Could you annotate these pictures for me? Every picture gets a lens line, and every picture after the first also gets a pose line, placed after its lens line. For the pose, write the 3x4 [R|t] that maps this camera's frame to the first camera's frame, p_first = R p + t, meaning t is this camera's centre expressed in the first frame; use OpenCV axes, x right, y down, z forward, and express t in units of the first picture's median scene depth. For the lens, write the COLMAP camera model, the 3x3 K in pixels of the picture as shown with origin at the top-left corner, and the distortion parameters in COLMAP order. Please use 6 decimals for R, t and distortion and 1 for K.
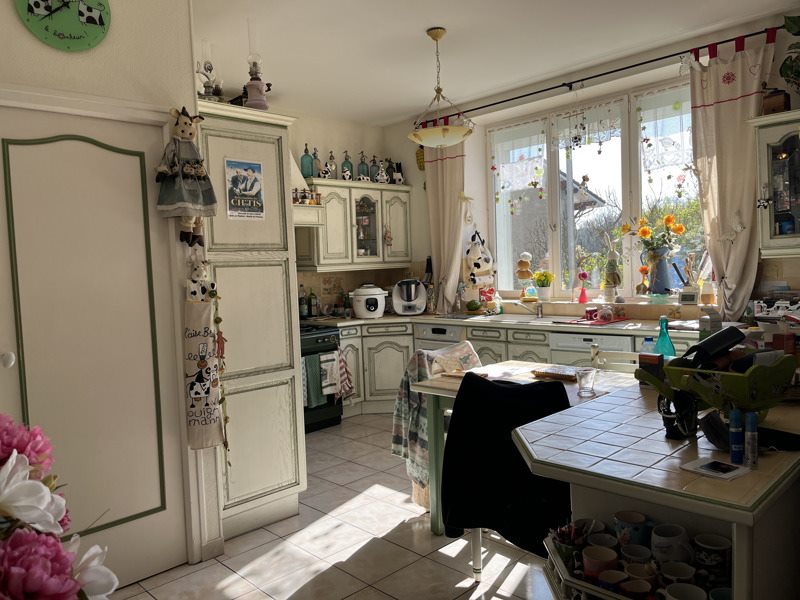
lens RADIAL K [[612.0, 0, 396.6], [0, 612.0, 298.7], [0, 0, 1]] dist [0.096636, -0.131095]
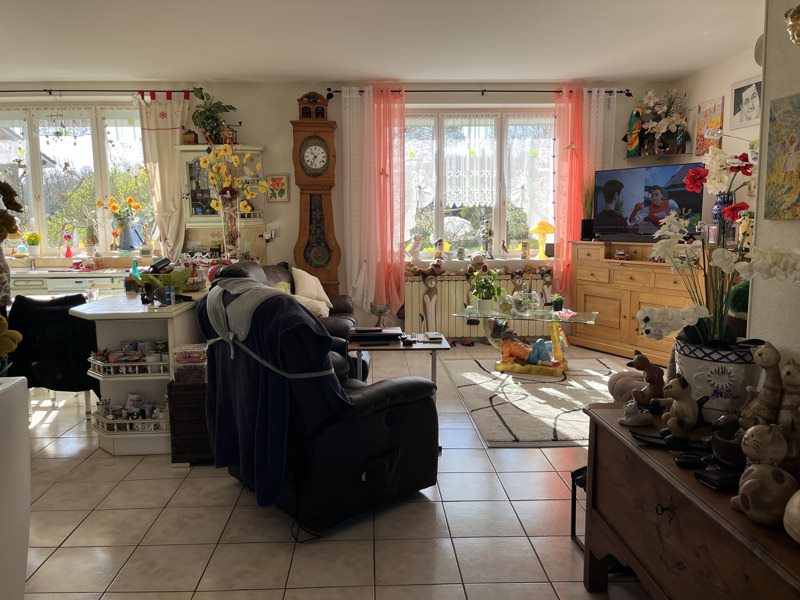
lens RADIAL K [[612.0, 0, 396.6], [0, 612.0, 298.7], [0, 0, 1]] dist [0.096636, -0.131095]
pose [[0.676193, -0.060648, 0.734224, -0.243089], [0.017661, 0.997654, 0.066142, 0.022346], [-0.736513, -0.031758, 0.675678, -0.496223]]
